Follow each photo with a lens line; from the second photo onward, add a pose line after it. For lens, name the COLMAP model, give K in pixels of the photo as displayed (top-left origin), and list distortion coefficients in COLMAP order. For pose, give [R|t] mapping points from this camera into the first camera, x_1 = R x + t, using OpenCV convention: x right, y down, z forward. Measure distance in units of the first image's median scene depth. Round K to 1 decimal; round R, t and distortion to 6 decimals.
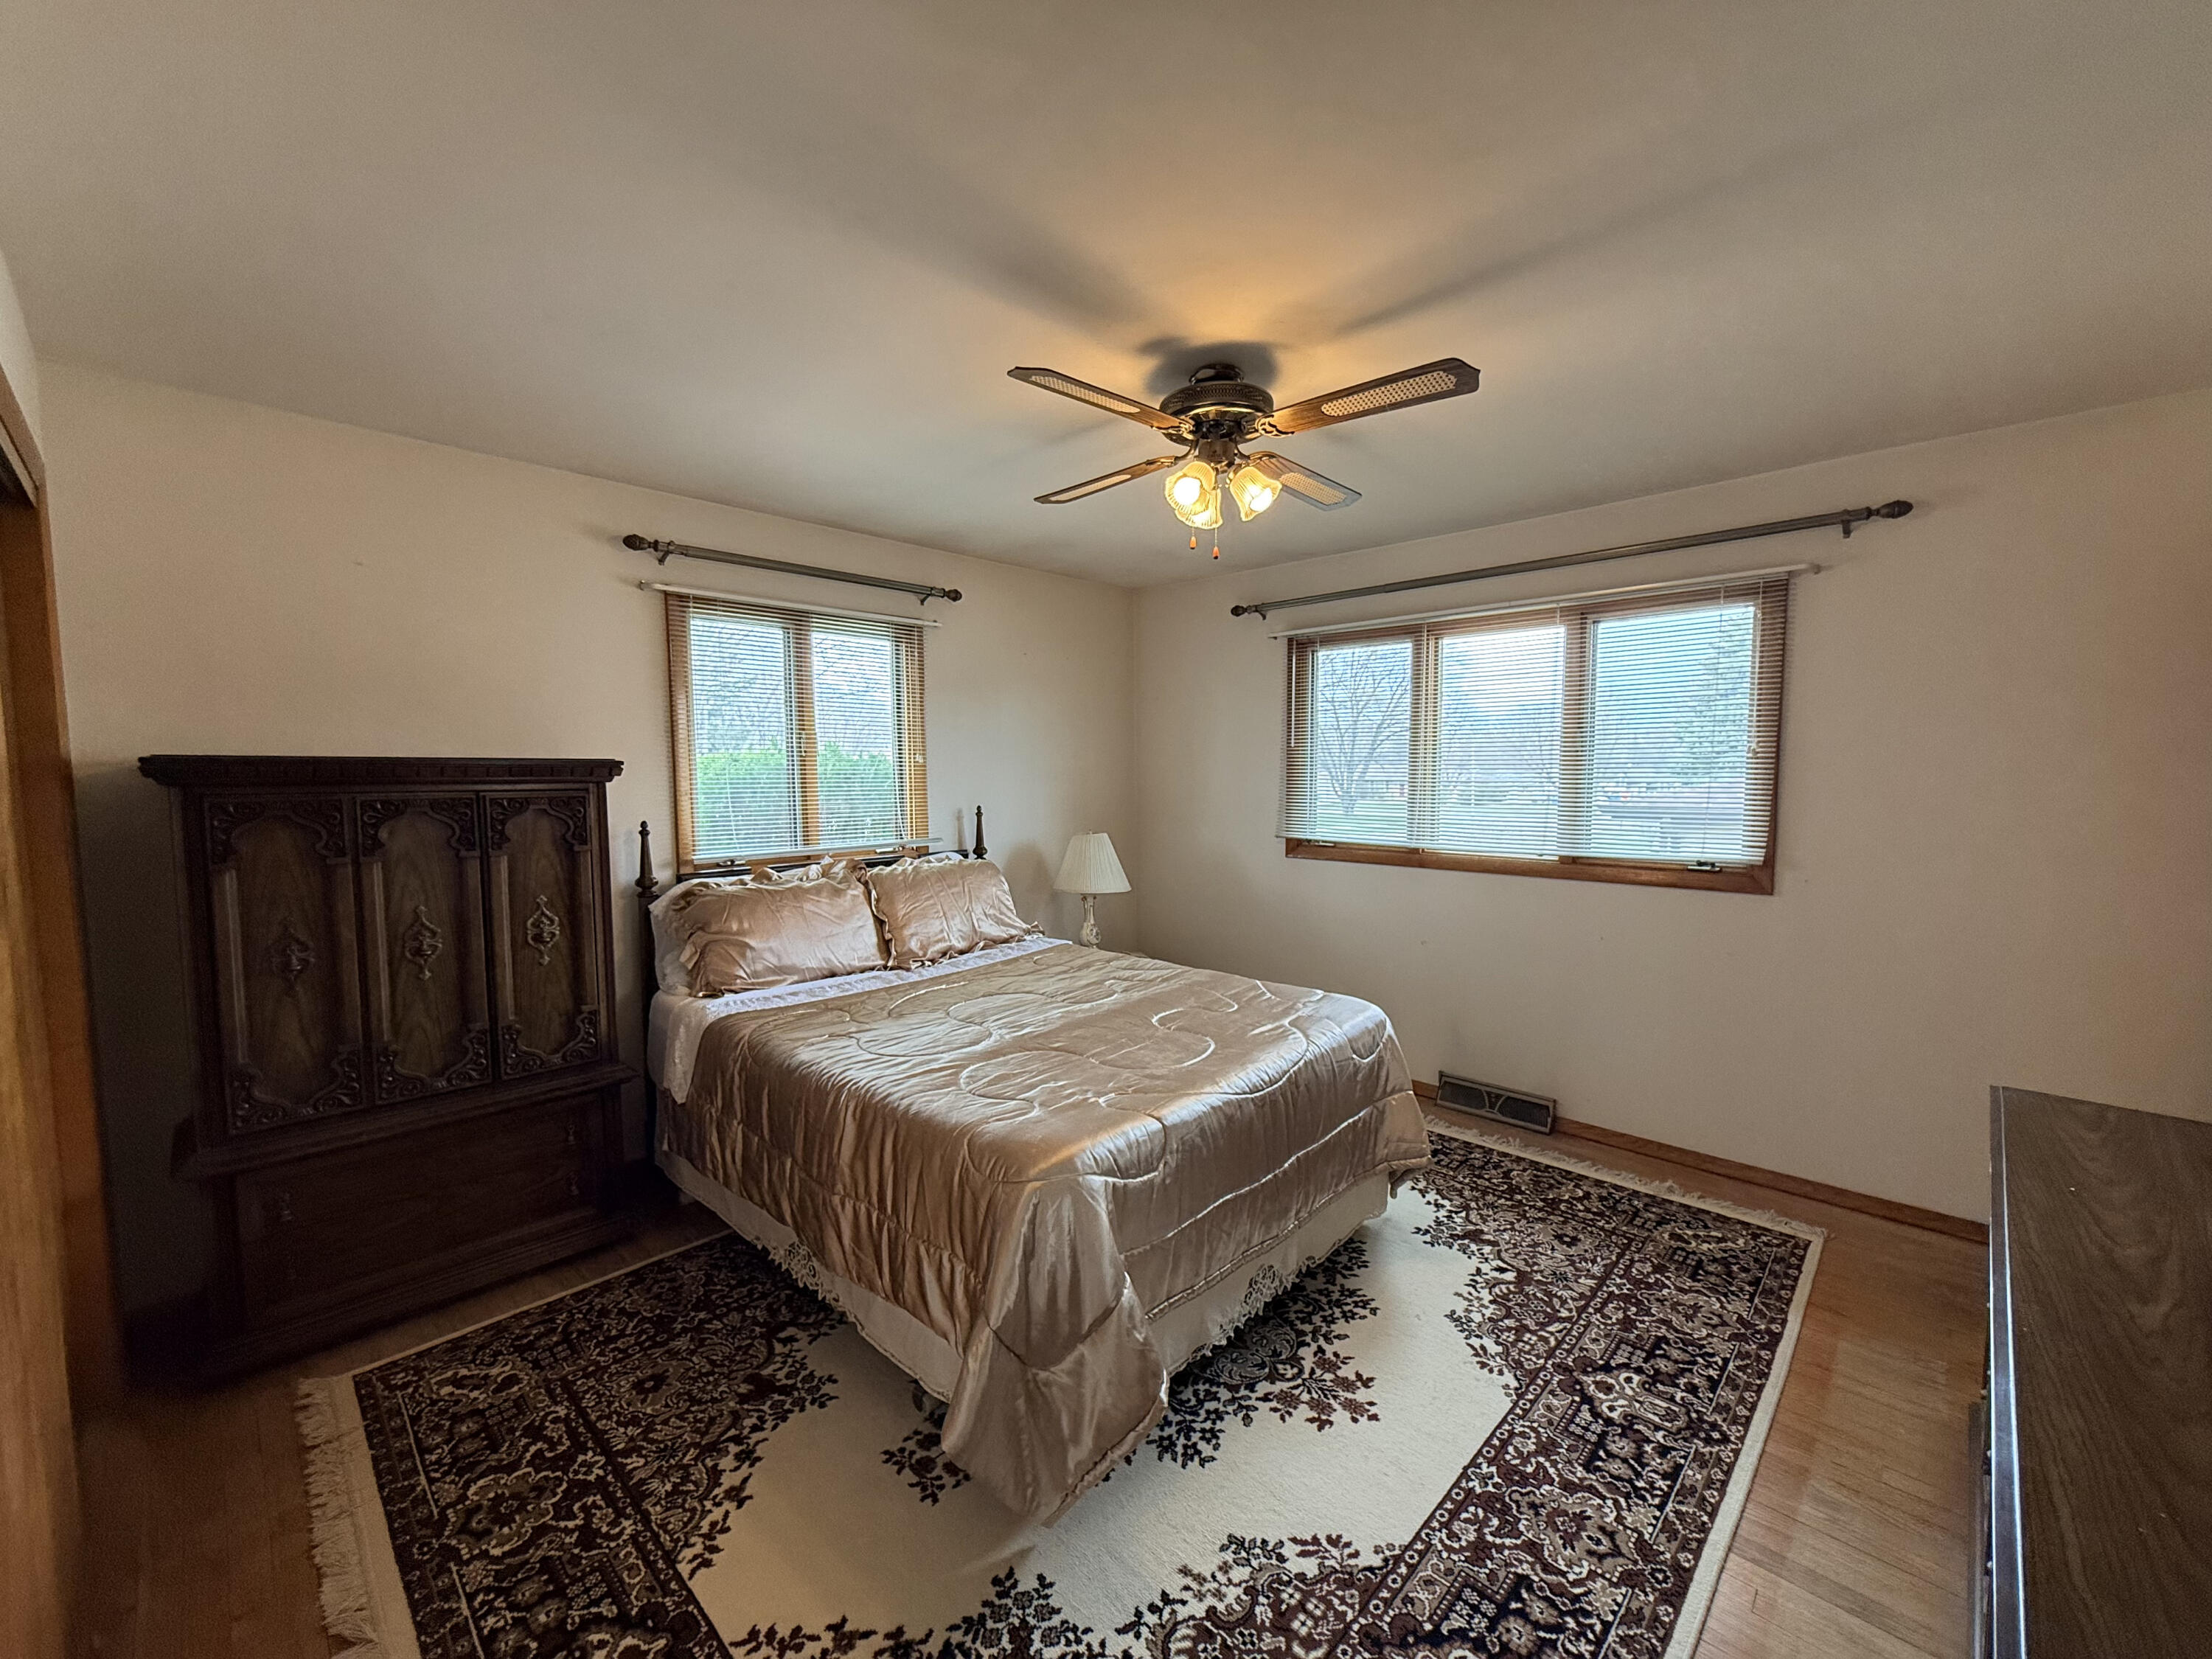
lens RADIAL K [[877.7, 0, 1117.9], [0, 877.7, 828.4], [0, 0, 1]] dist [0.007201, -0.003579]
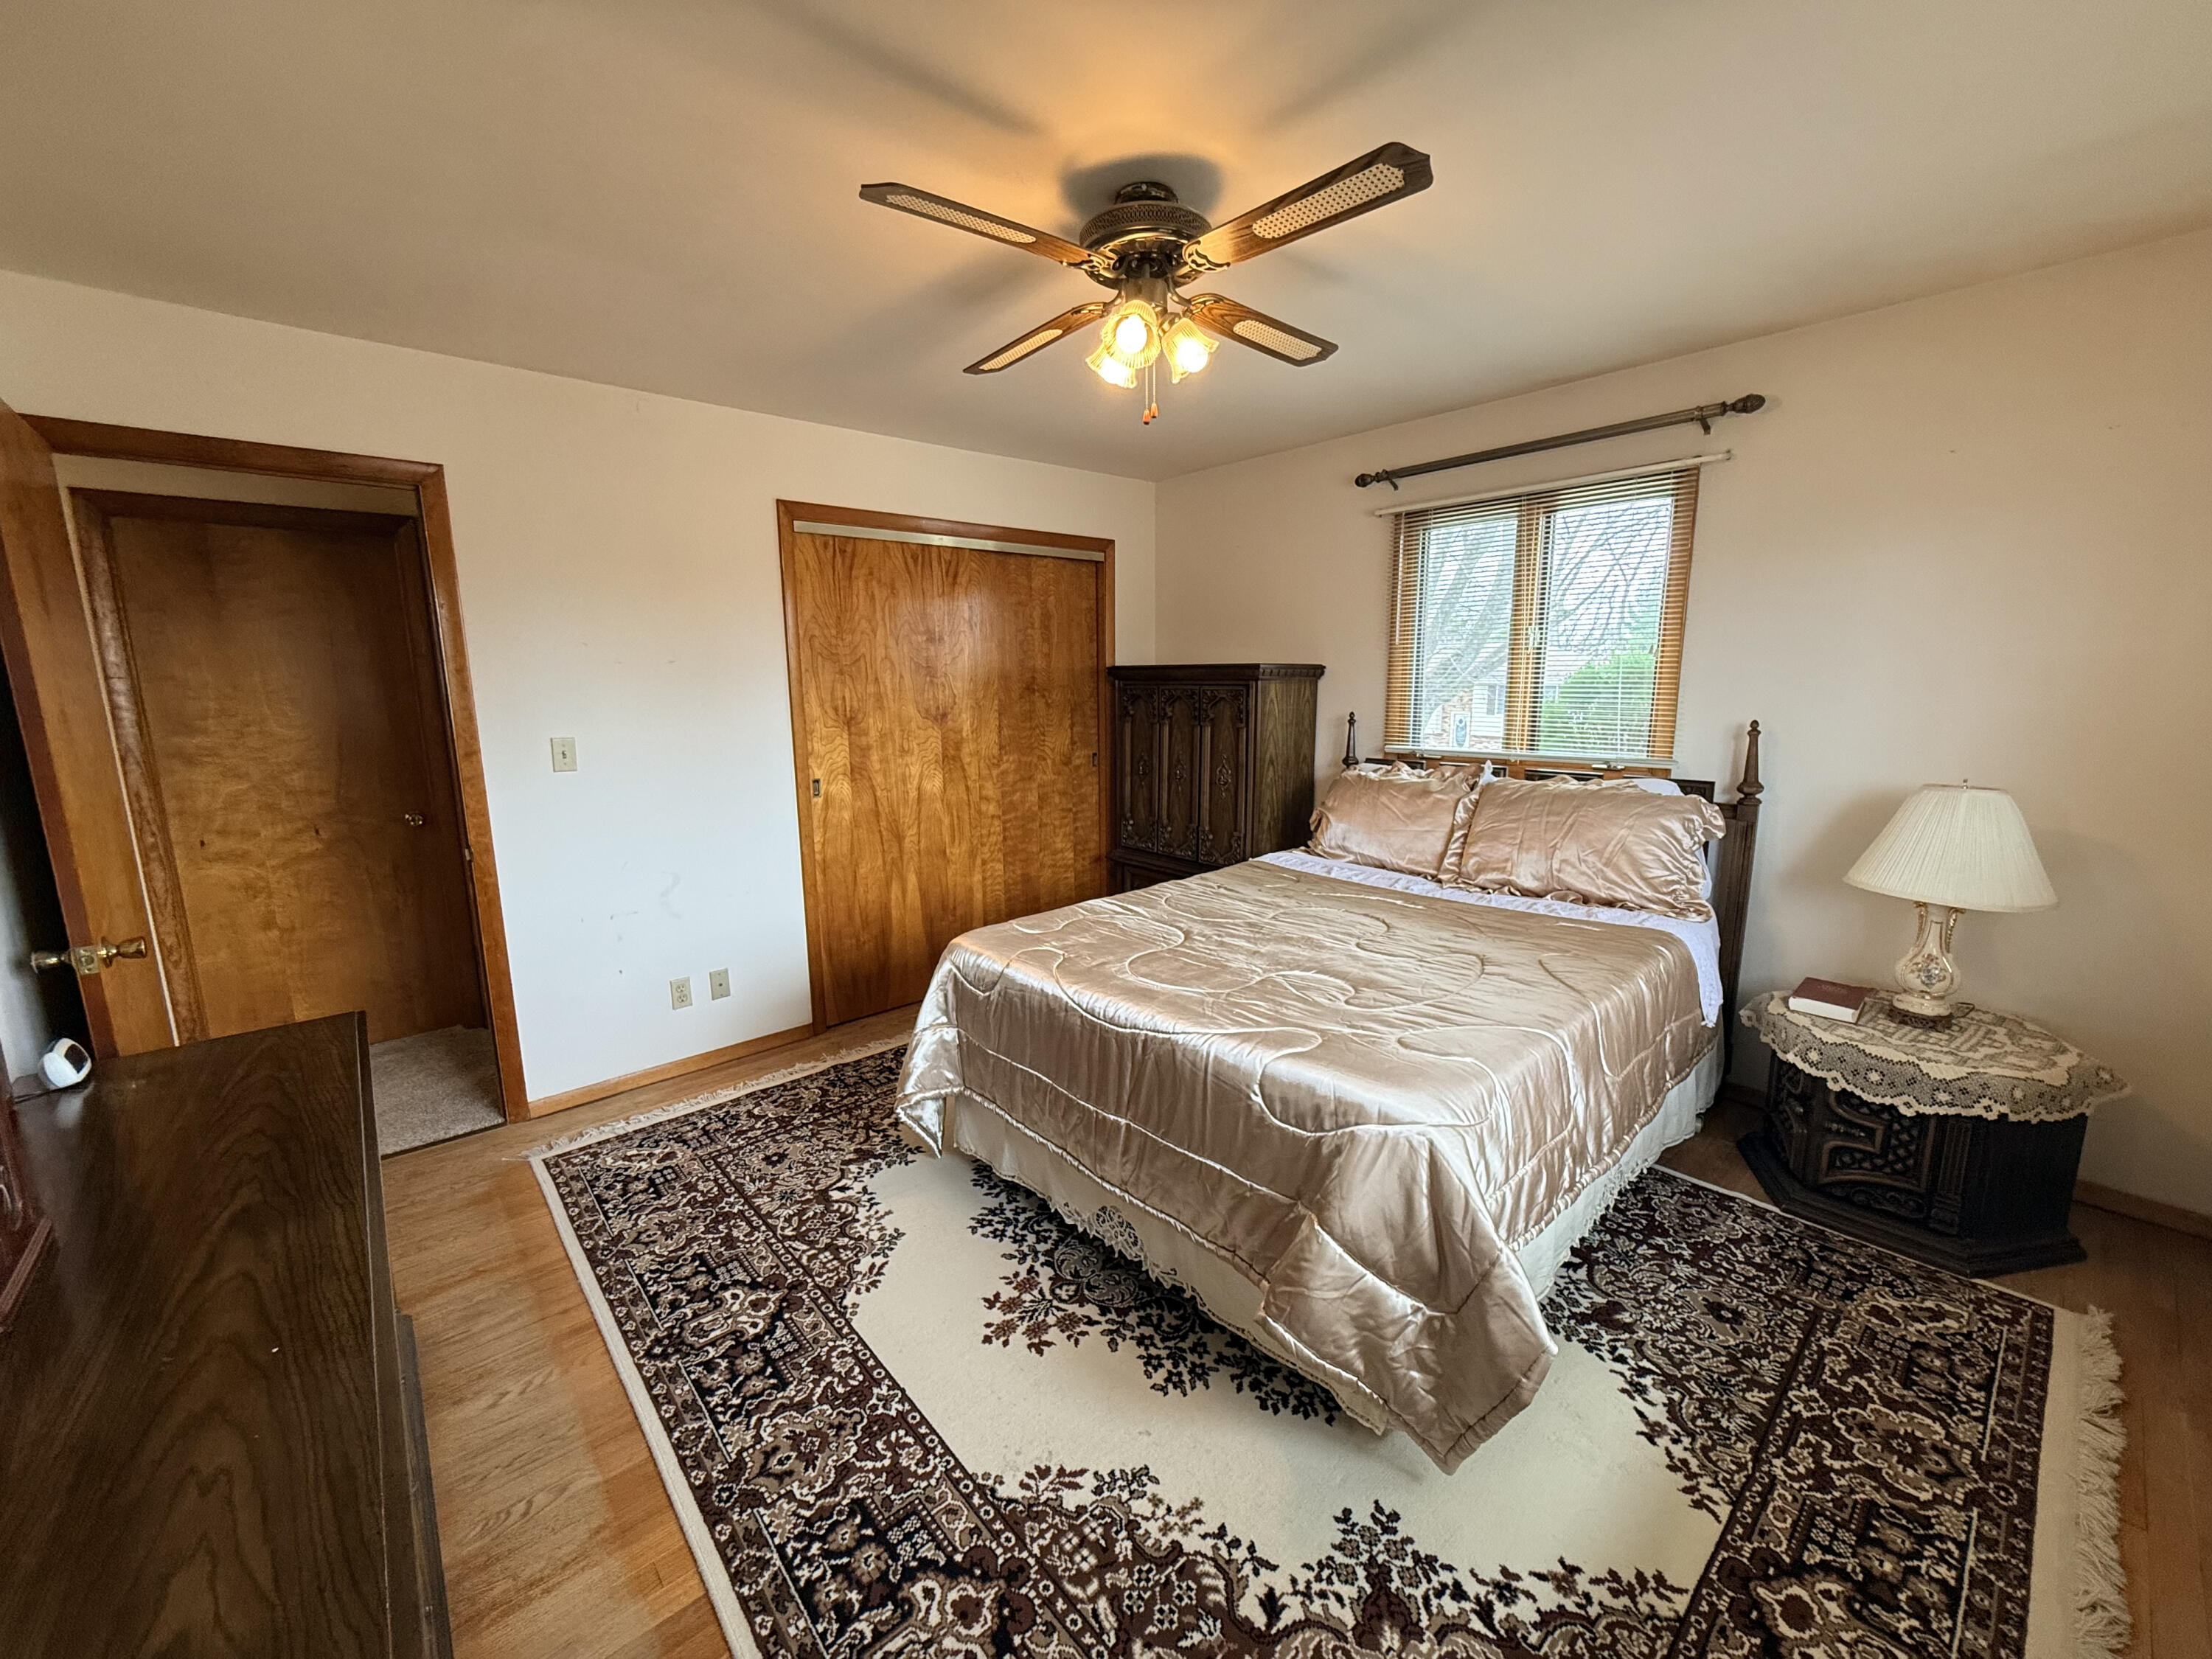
lens RADIAL K [[880.5, 0, 1111.8], [0, 880.5, 831.6], [0, 0, 1]] dist [0.000458, -0.000289]
pose [[-0.077005, 0.176396, -0.981303, 1.252457], [-0.057315, 0.981814, 0.180986, -0.081780], [0.995382, 0.070180, -0.065494, 1.271456]]
